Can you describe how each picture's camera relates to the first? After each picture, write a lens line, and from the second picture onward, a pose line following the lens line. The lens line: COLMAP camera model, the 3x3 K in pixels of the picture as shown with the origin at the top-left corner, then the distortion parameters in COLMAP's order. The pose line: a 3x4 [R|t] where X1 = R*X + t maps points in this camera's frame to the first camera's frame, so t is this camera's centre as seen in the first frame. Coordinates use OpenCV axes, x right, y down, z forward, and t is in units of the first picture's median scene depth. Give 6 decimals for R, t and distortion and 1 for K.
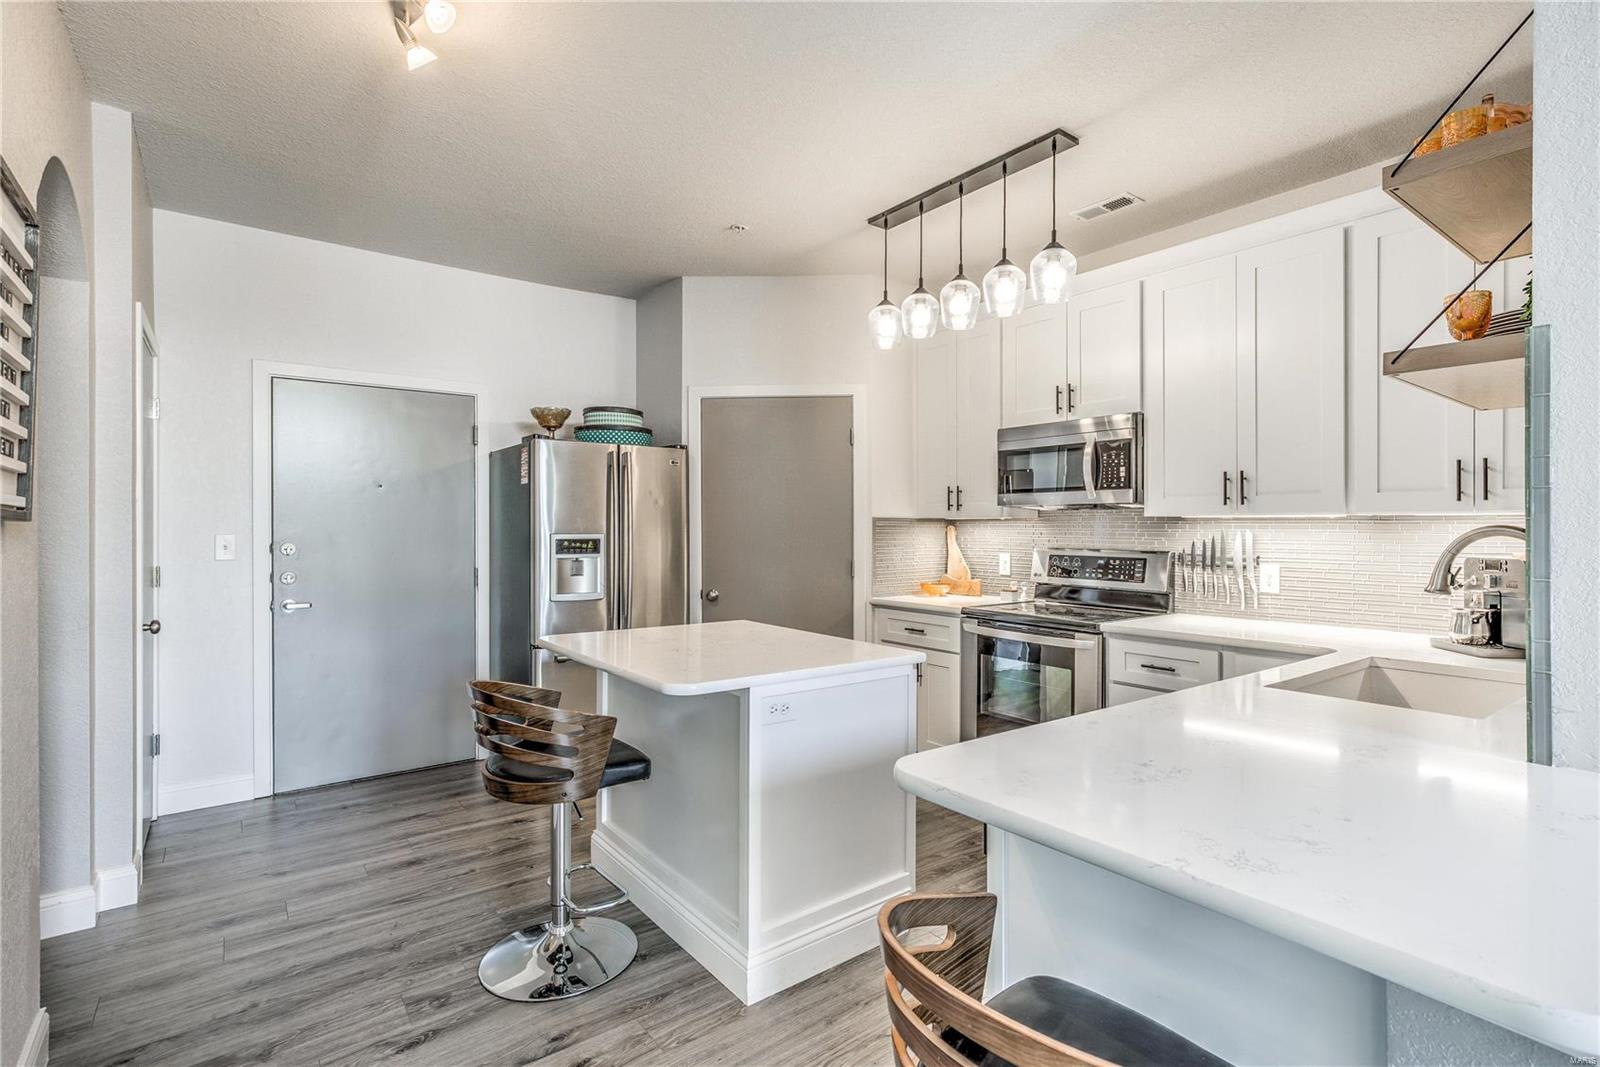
lens RADIAL K [[736.6, 0, 844.8], [0, 736.6, 530.1], [0, 0, 1]] dist [-0.010722, -0.001656]
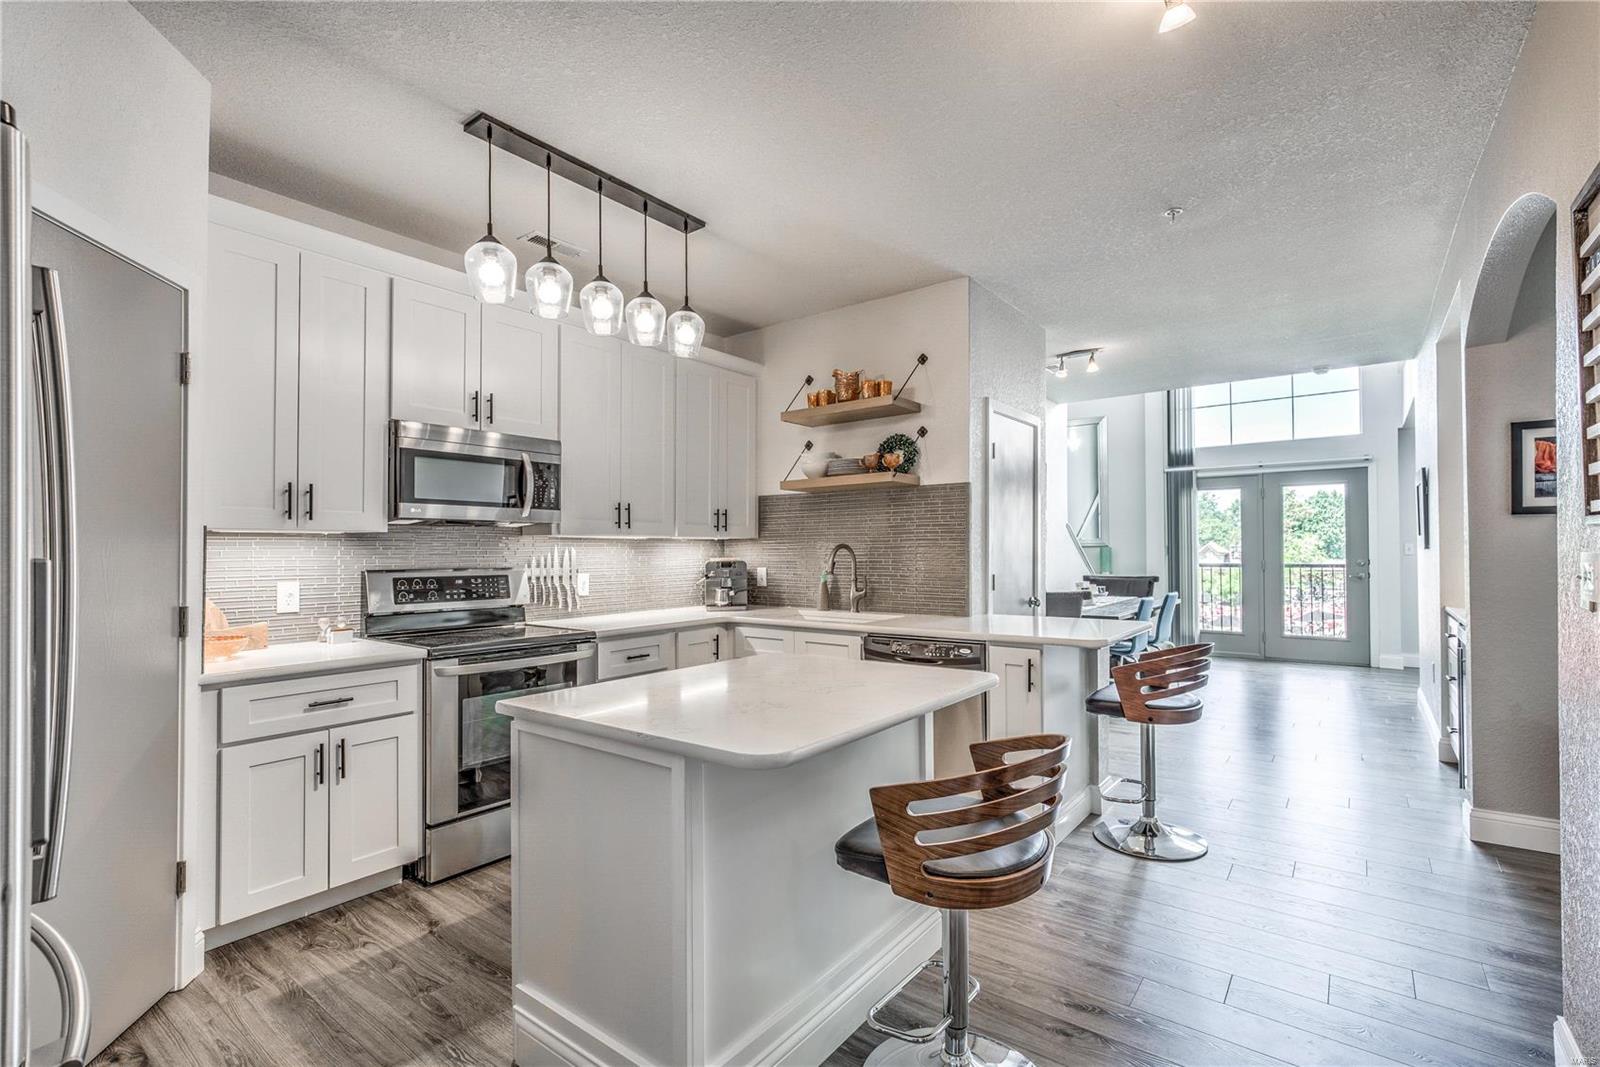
lens RADIAL K [[736.6, 0, 779.5], [0, 736.6, 541.6], [0, 0, 1]] dist [-0.010722, -0.001656]
pose [[-0.194805, 0.004252, 0.980833, -0.747496], [0.000714, 0.999991, -0.004193, -0.004704], [-0.980842, -0.000117, -0.194806, 0.889405]]
